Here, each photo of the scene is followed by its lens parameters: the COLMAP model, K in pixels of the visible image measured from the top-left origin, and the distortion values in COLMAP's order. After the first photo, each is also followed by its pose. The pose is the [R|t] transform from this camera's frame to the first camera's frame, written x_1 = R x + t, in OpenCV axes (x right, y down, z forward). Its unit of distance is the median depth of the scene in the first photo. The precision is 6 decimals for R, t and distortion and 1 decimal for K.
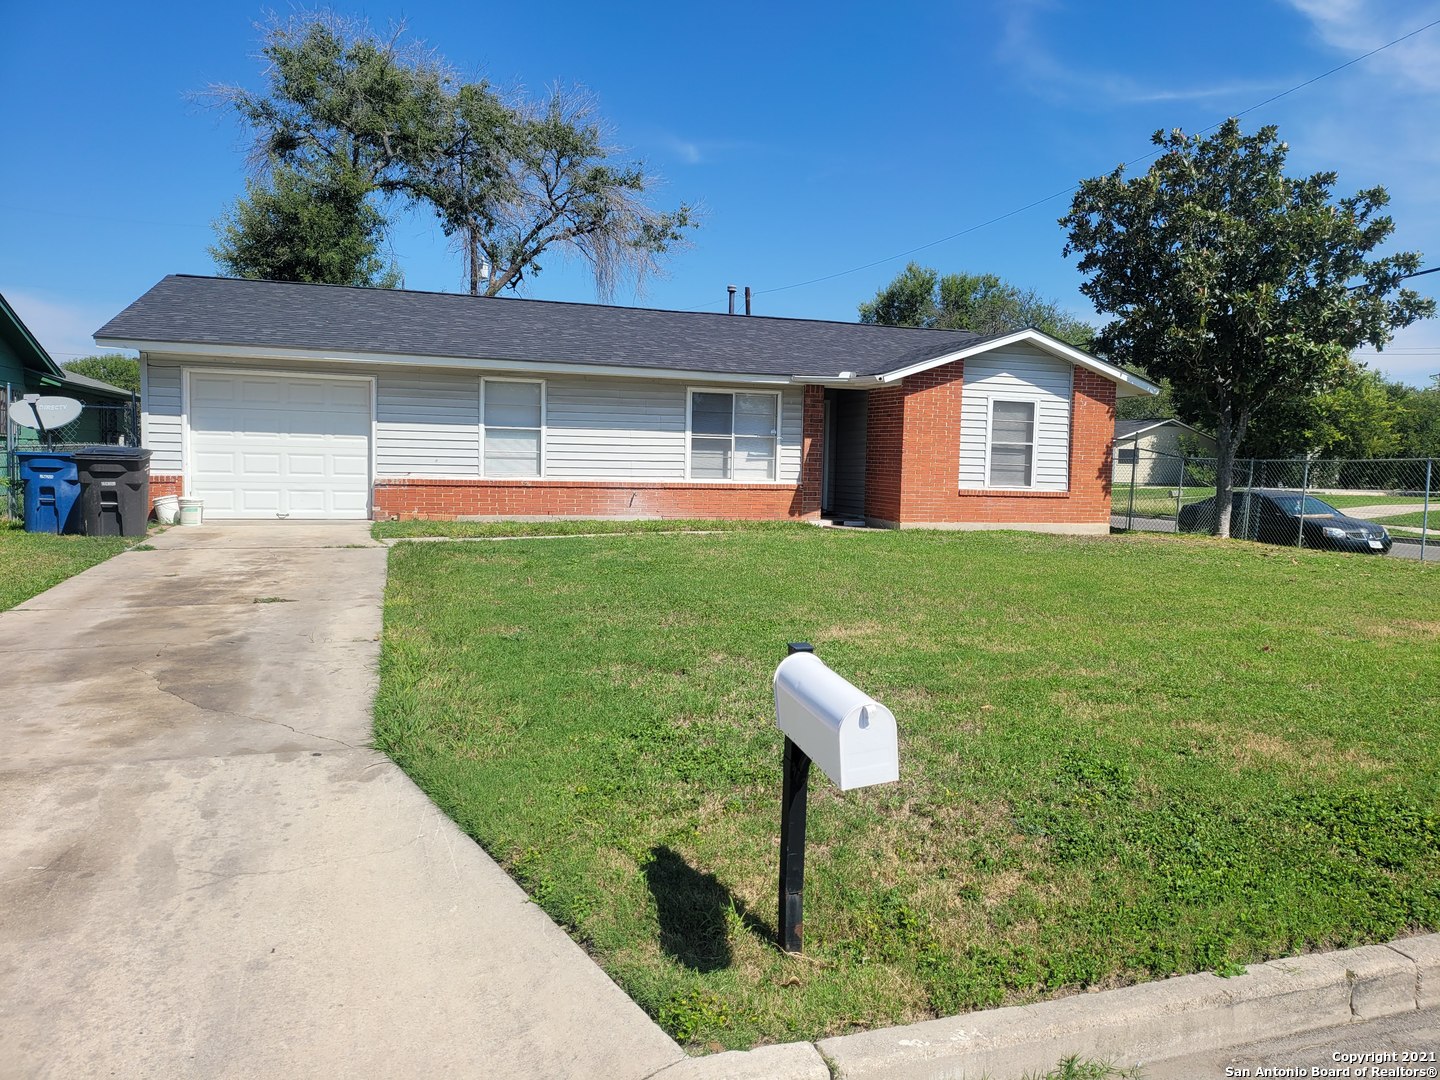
lens RADIAL K [[995.5, 0, 722.7], [0, 995.5, 516.3], [0, 0, 1]] dist [0.052186, -0.057919]
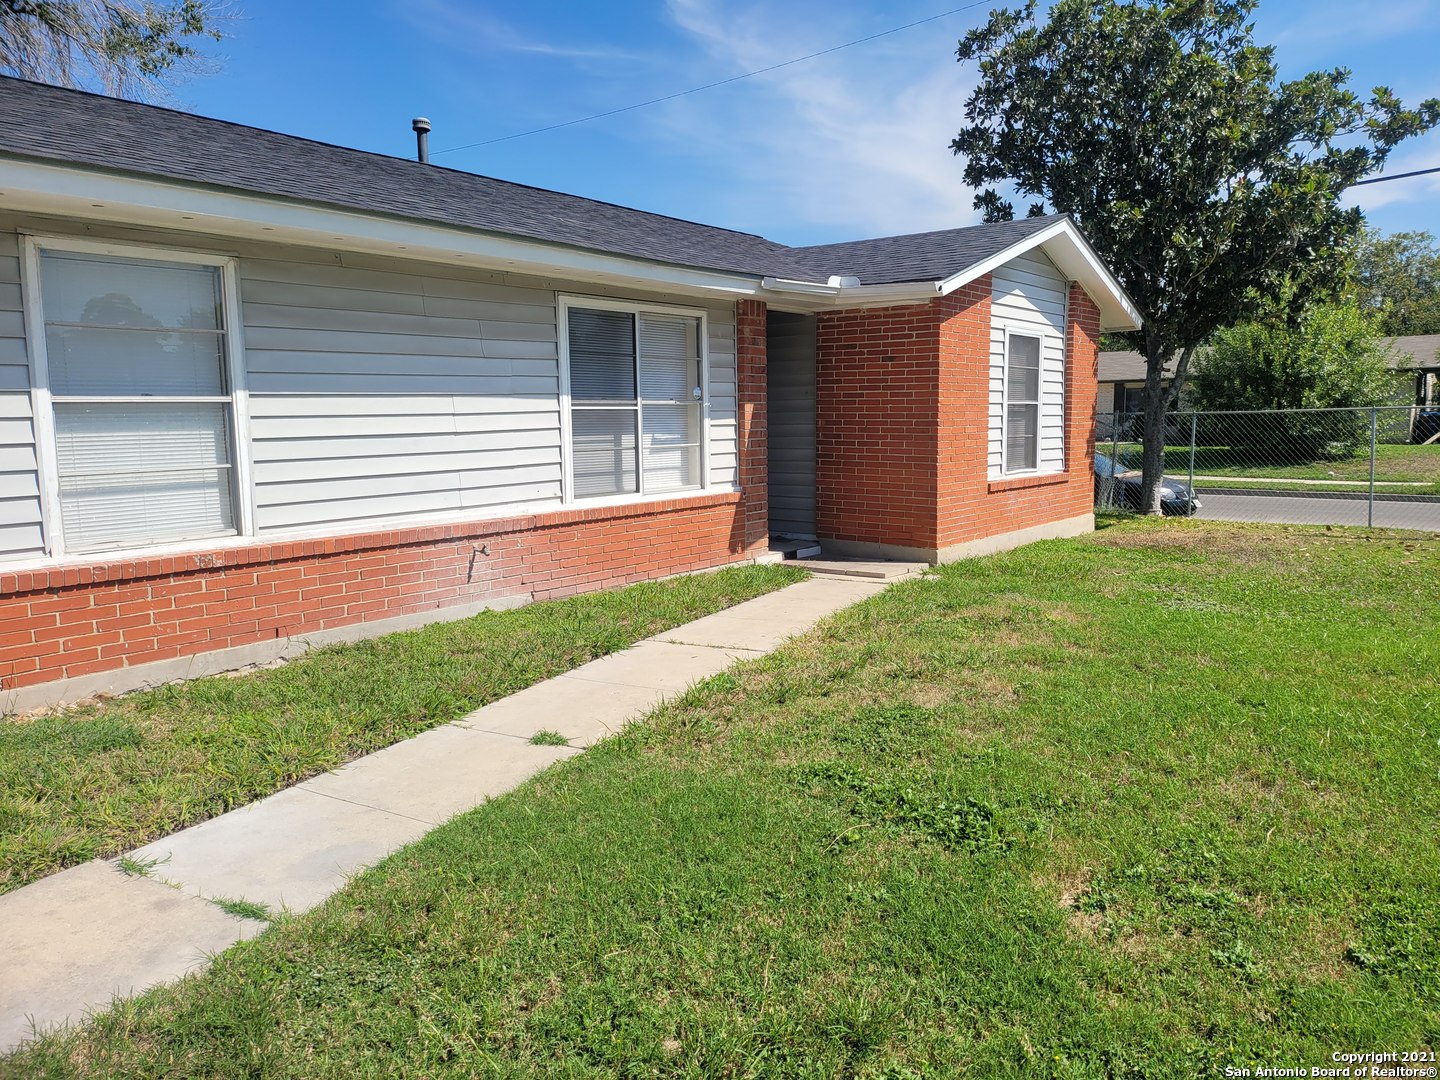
lens RADIAL K [[995.5, 0, 722.7], [0, 995.5, 516.3], [0, 0, 1]] dist [0.052186, -0.057919]
pose [[0.829055, -0.090263, 0.551833, -0.226378], [0.062297, 0.995651, 0.069265, -0.057463], [-0.555686, -0.023047, 0.831073, 0.580895]]
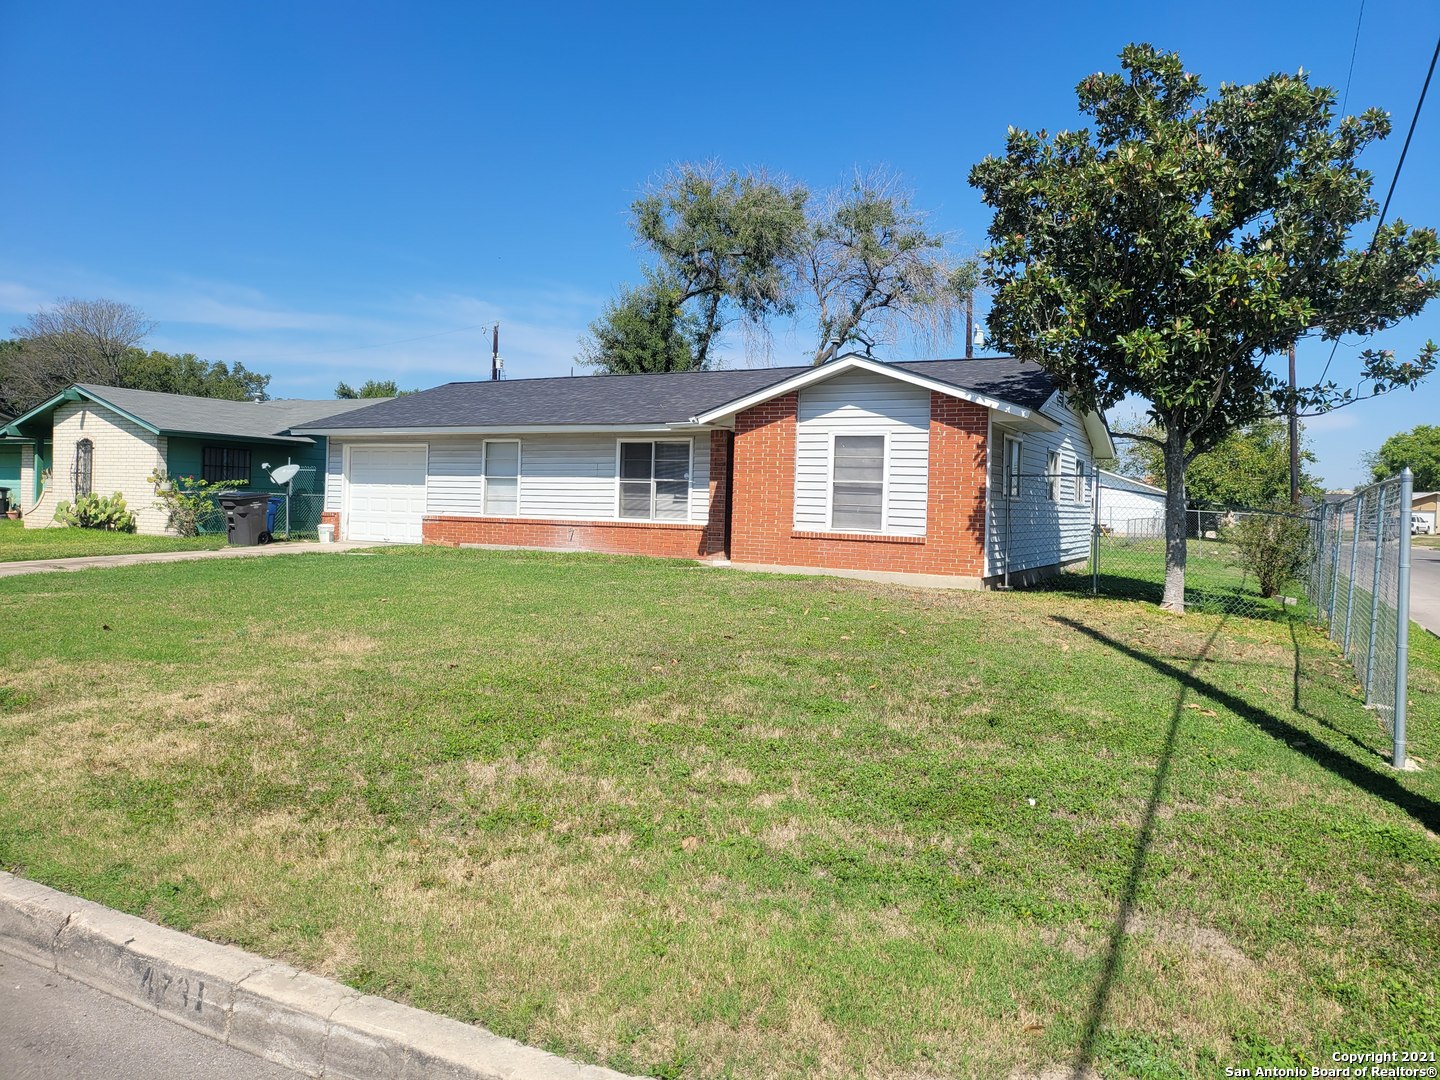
lens RADIAL K [[995.5, 0, 722.7], [0, 995.5, 516.3], [0, 0, 1]] dist [0.052186, -0.057919]
pose [[0.704529, 0.002624, -0.709670, 0.852084], [-0.050104, 0.997682, -0.046053, 0.006300], [0.707904, 0.068003, 0.703027, 0.281679]]
